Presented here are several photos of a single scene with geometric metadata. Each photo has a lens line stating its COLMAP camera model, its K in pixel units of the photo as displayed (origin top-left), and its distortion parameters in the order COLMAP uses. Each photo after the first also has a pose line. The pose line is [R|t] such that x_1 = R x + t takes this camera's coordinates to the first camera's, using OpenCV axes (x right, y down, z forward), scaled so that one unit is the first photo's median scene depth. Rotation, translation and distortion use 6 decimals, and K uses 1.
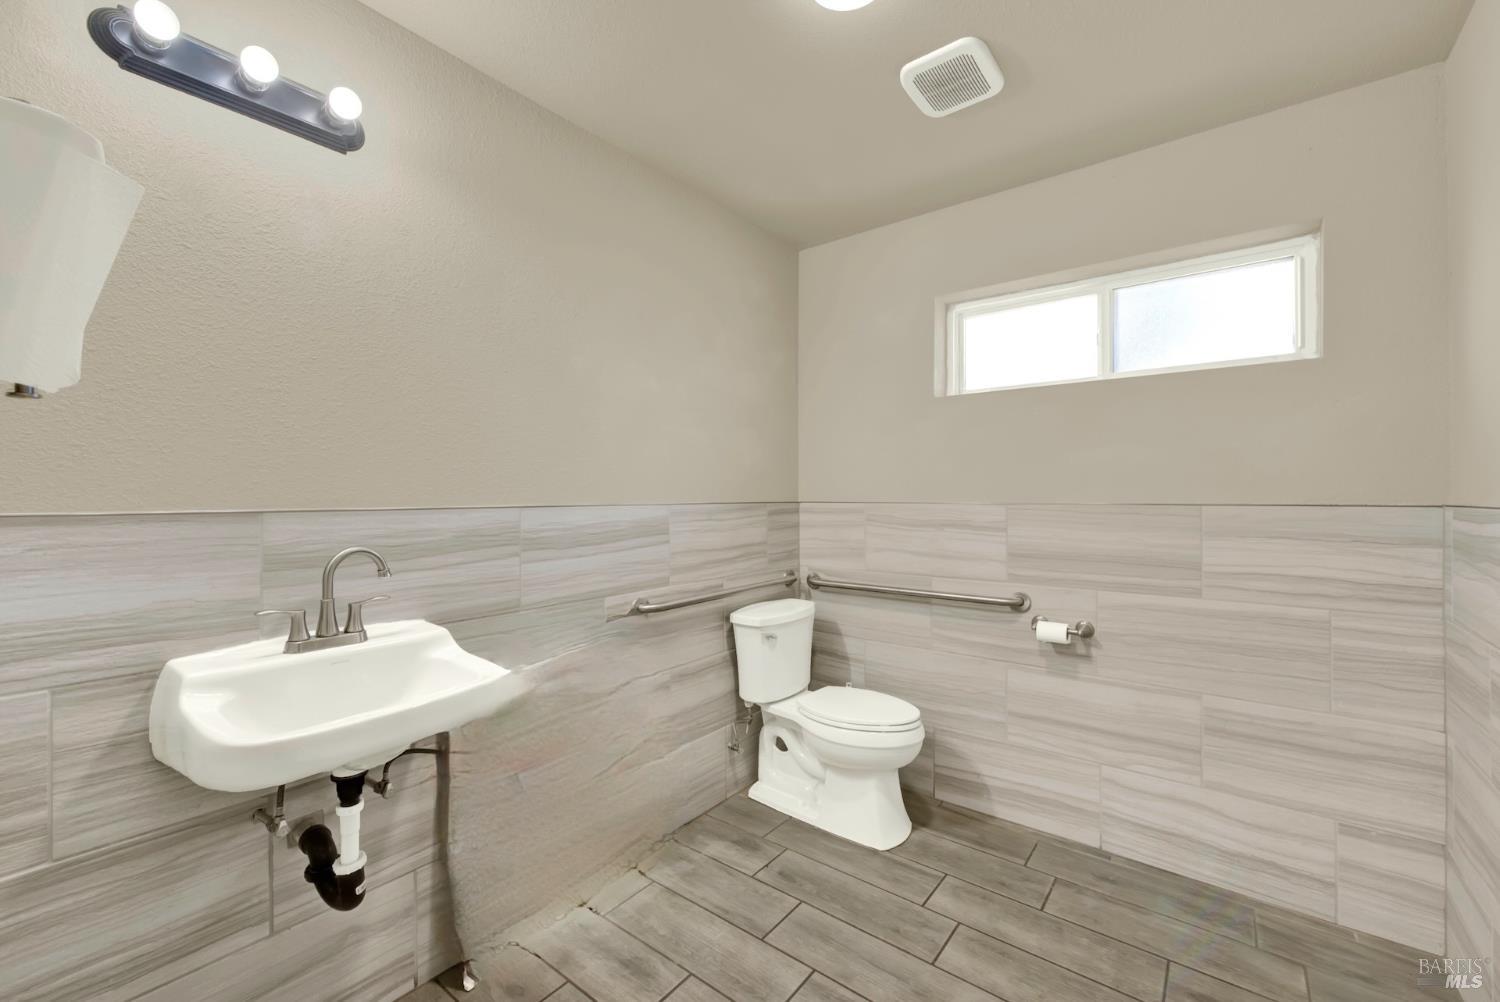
lens RADIAL K [[612.7, 0, 755.0], [0, 612.7, 495.6], [0, 0, 1]] dist [-0.001318, -0.001157]
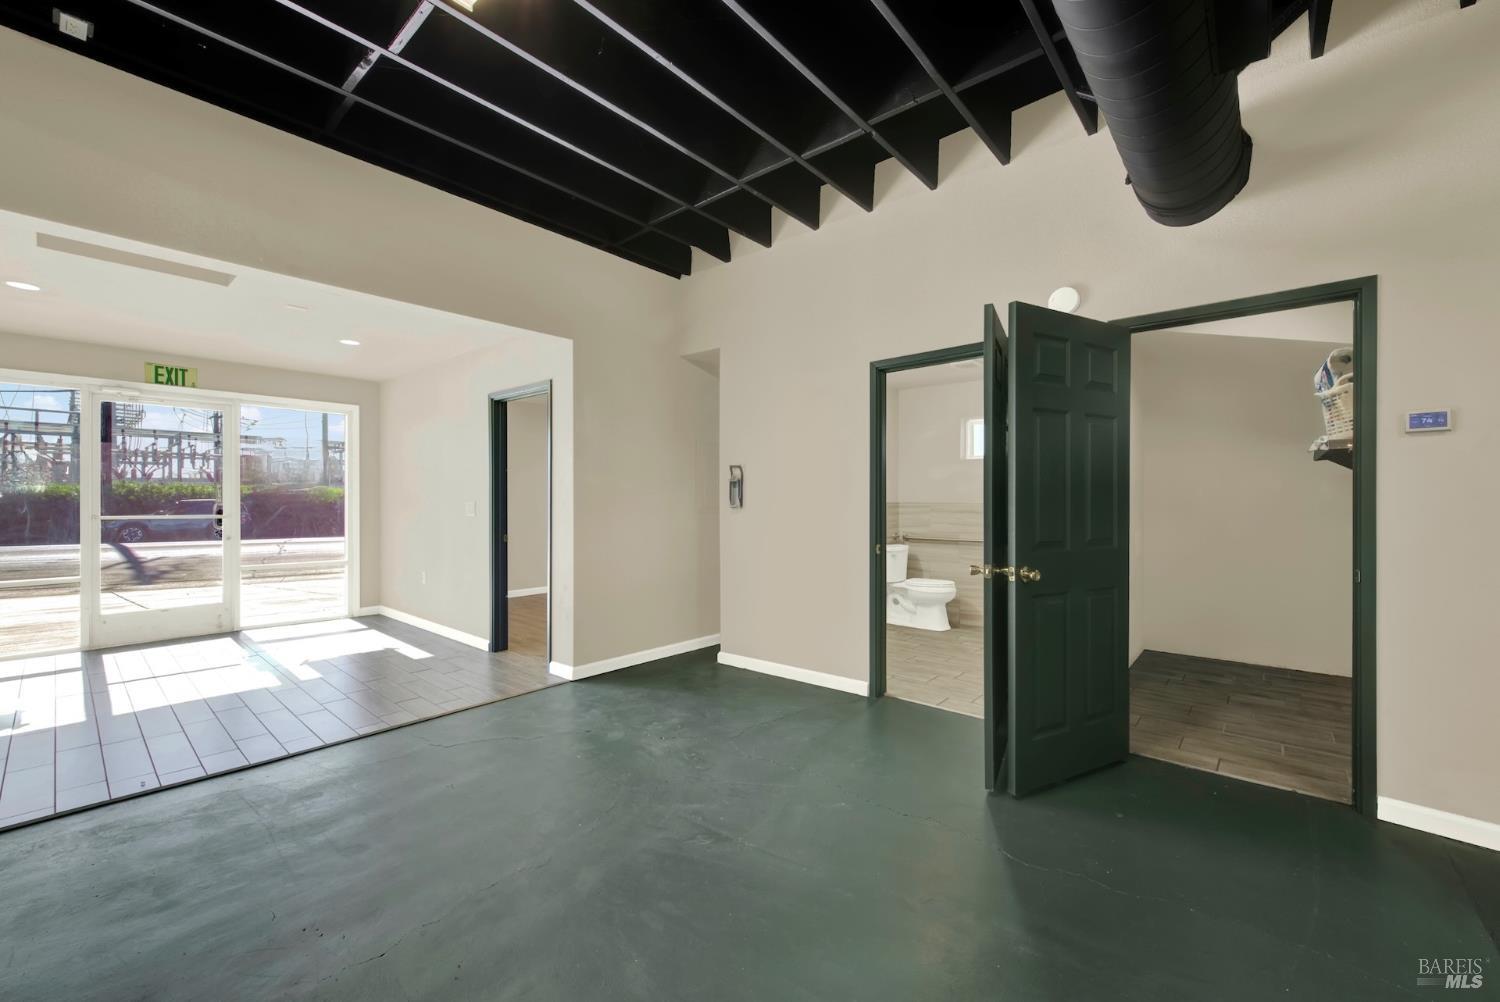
lens RADIAL K [[612.7, 0, 754.4], [0, 612.7, 503.1], [0, 0, 1]] dist [-0.001318, -0.001157]
pose [[0.999606, 0.008249, -0.026845, -0.457494], [-0.008175, 0.999963, 0.002837, 0.011702], [0.026867, -0.002616, 0.999636, -1.449010]]
